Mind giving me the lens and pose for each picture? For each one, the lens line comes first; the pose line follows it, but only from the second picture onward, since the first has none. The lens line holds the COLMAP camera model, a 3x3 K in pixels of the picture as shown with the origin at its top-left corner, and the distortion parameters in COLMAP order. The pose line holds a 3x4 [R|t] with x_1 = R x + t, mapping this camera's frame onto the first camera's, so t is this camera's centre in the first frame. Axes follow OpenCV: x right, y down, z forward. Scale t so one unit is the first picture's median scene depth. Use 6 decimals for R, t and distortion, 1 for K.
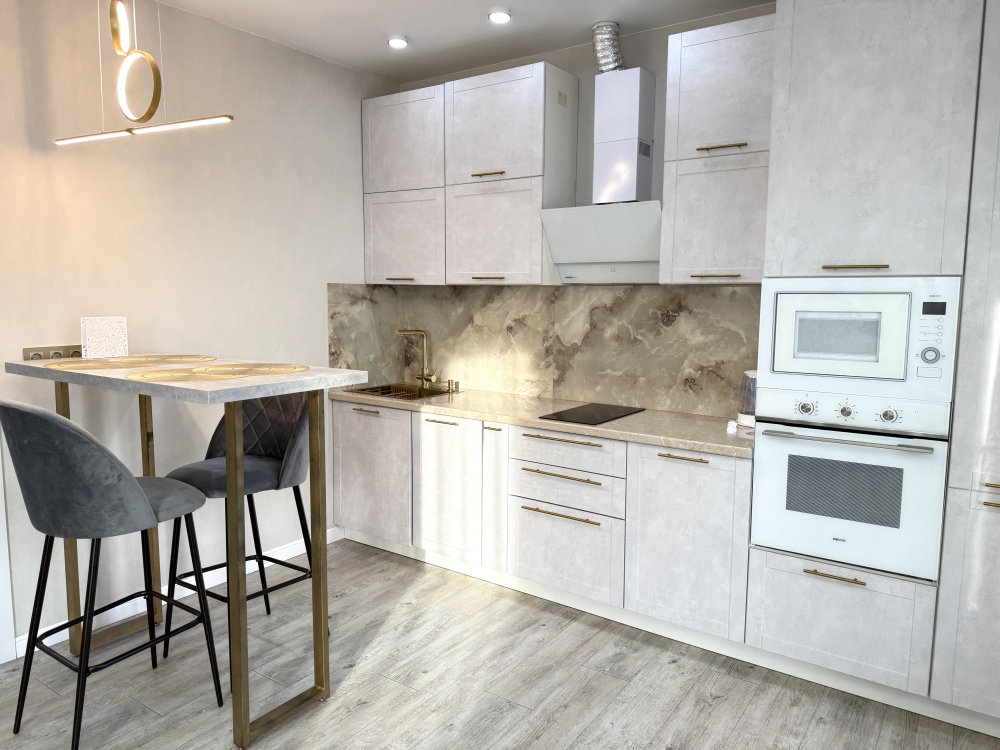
lens RADIAL K [[707.3, 0, 508.5], [0, 707.3, 370.7], [0, 0, 1]] dist [0.054725, -0.050721]
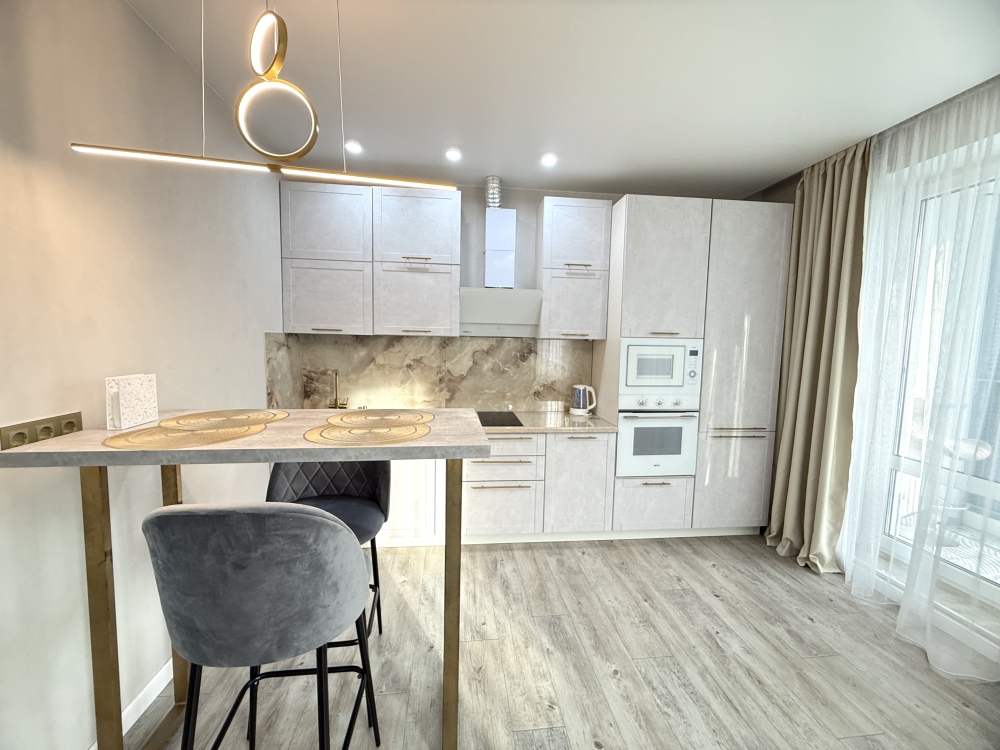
lens RADIAL K [[398.5, 0, 499.6], [0, 398.5, 373.7], [0, 0, 1]] dist [-0.000382, 0.000689]
pose [[0.749398, -0.050171, 0.660217, -0.517441], [0.058620, 0.998237, 0.009320, -0.053453], [-0.659520, 0.031717, 0.751017, 0.358817]]
